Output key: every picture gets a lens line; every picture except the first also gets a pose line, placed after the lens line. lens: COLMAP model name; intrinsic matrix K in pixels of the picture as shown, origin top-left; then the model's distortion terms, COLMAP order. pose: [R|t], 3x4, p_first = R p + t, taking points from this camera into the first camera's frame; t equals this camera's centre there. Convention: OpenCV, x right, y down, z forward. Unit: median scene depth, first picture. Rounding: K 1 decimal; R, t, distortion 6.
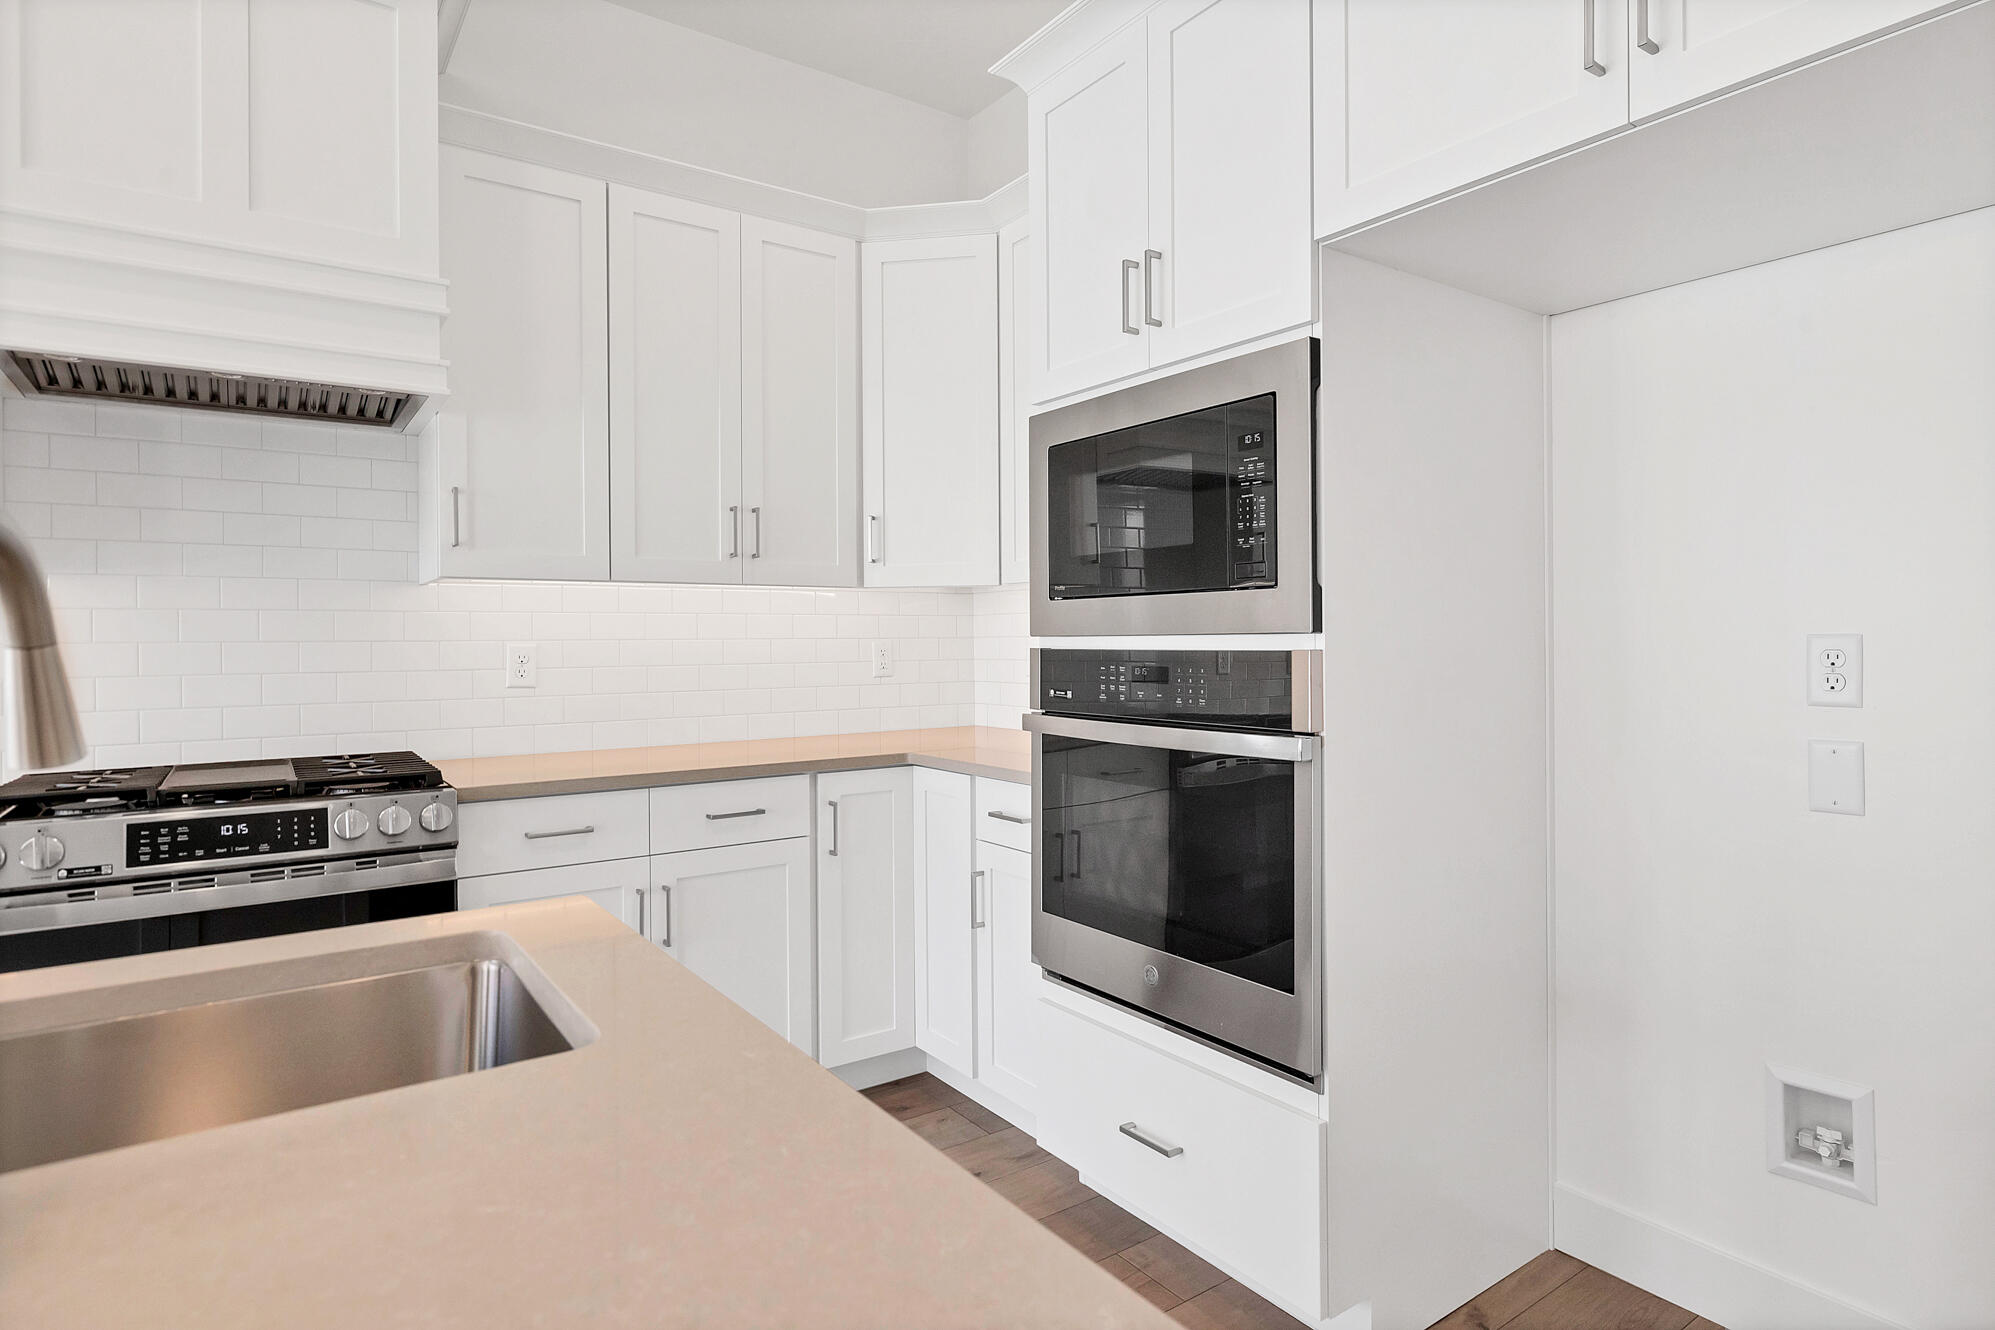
lens RADIAL K [[1068.2, 0, 1004.0], [0, 1068.2, 637.6], [0, 0, 1]] dist [-0.014886, -0.000298]
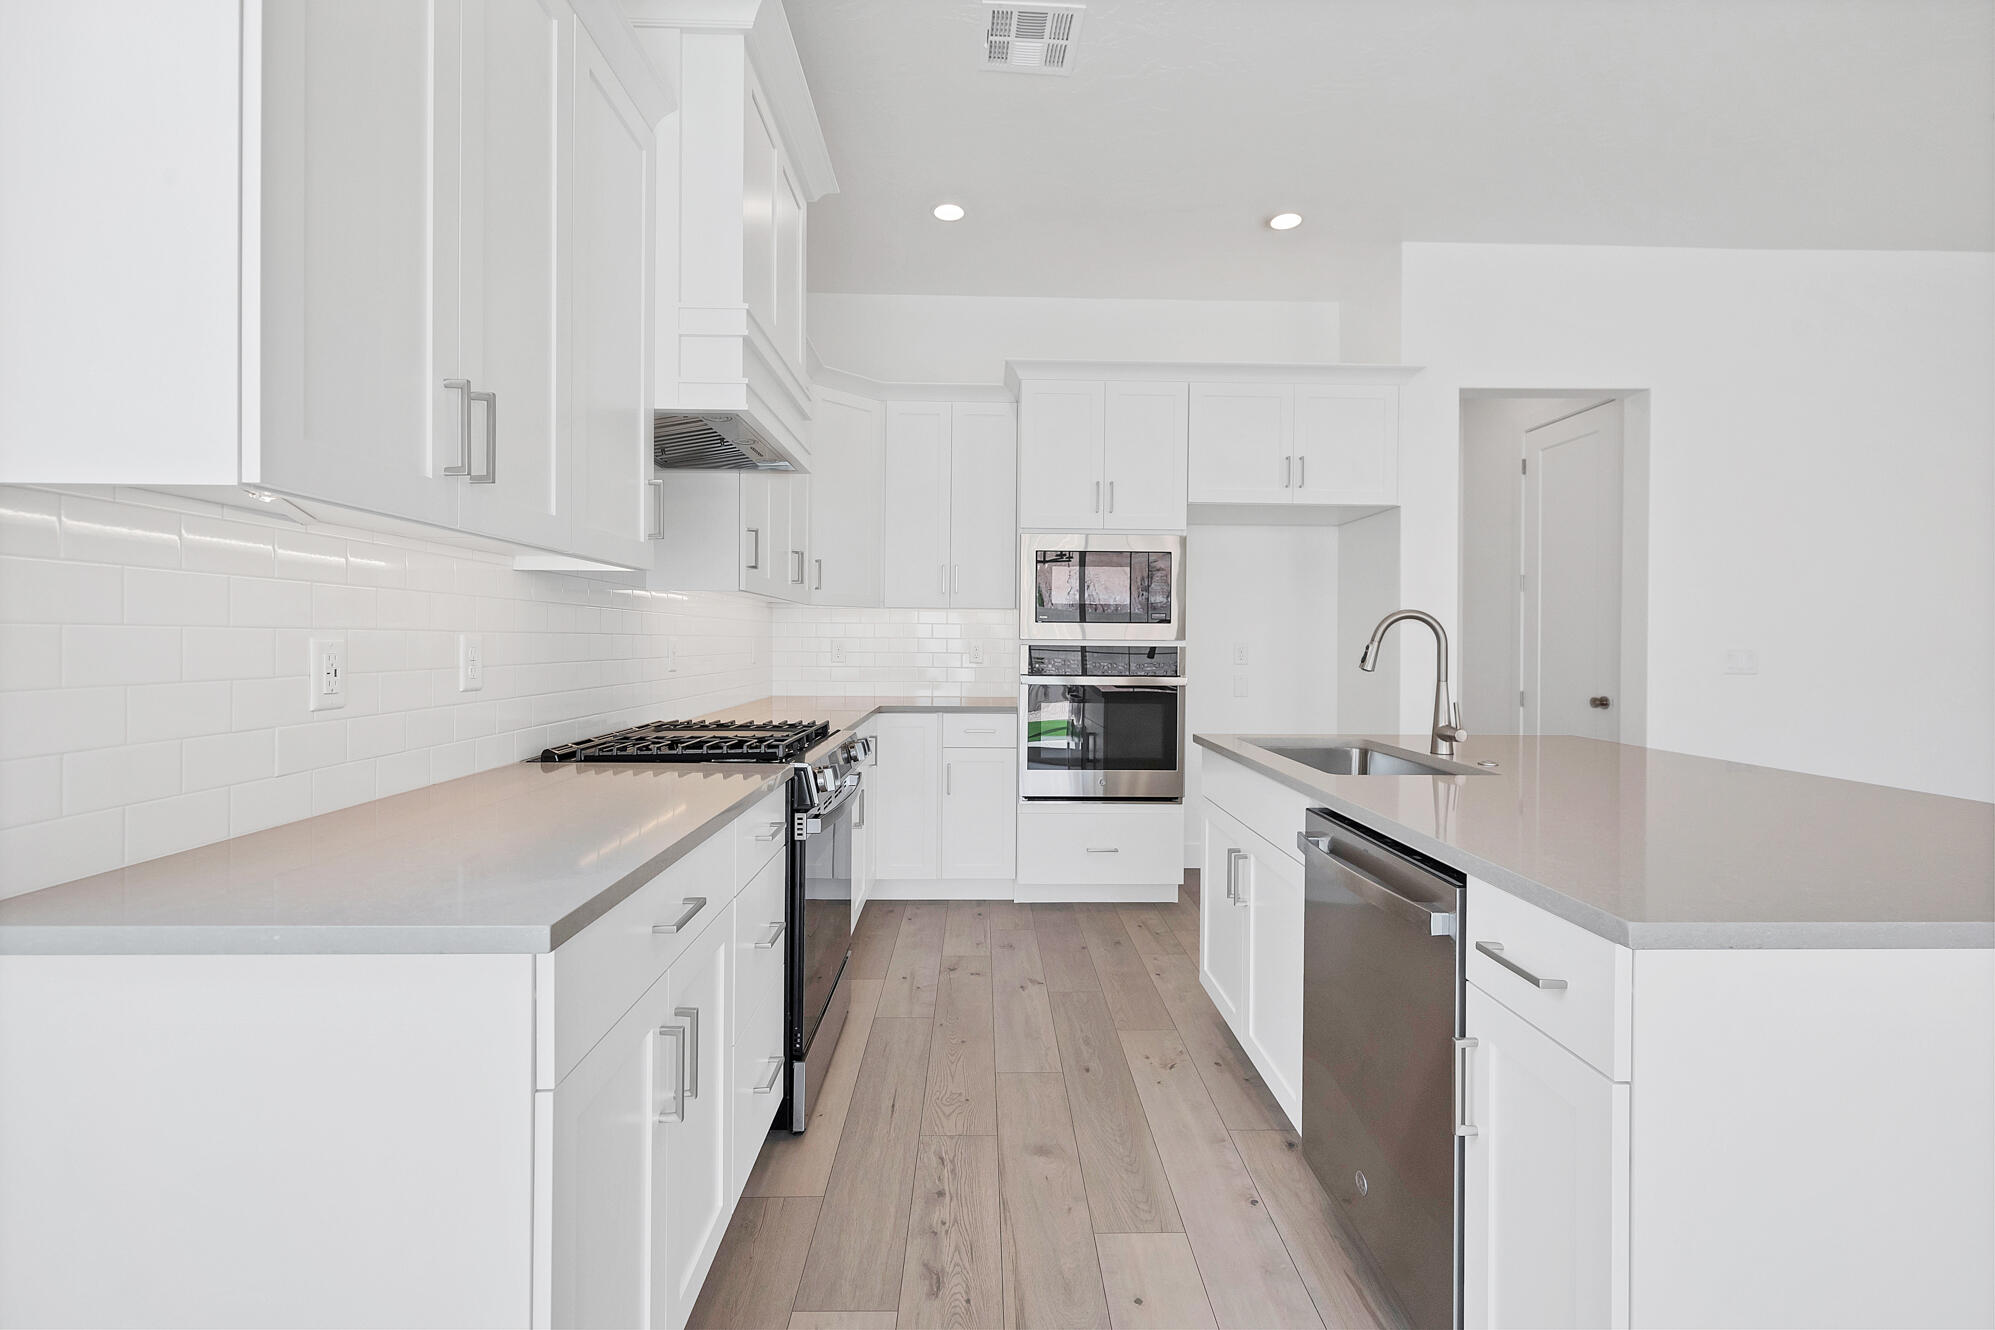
lens RADIAL K [[855.1, 0, 1001.1], [0, 855.1, 647.6], [0, 0, 1]] dist [0.002867, -0.000090]
pose [[0.565537, 0.004261, 0.824712, -1.445985], [-0.011151, 0.999935, 0.002480, 0.012837], [-0.824648, -0.010599, 0.565547, 0.087980]]
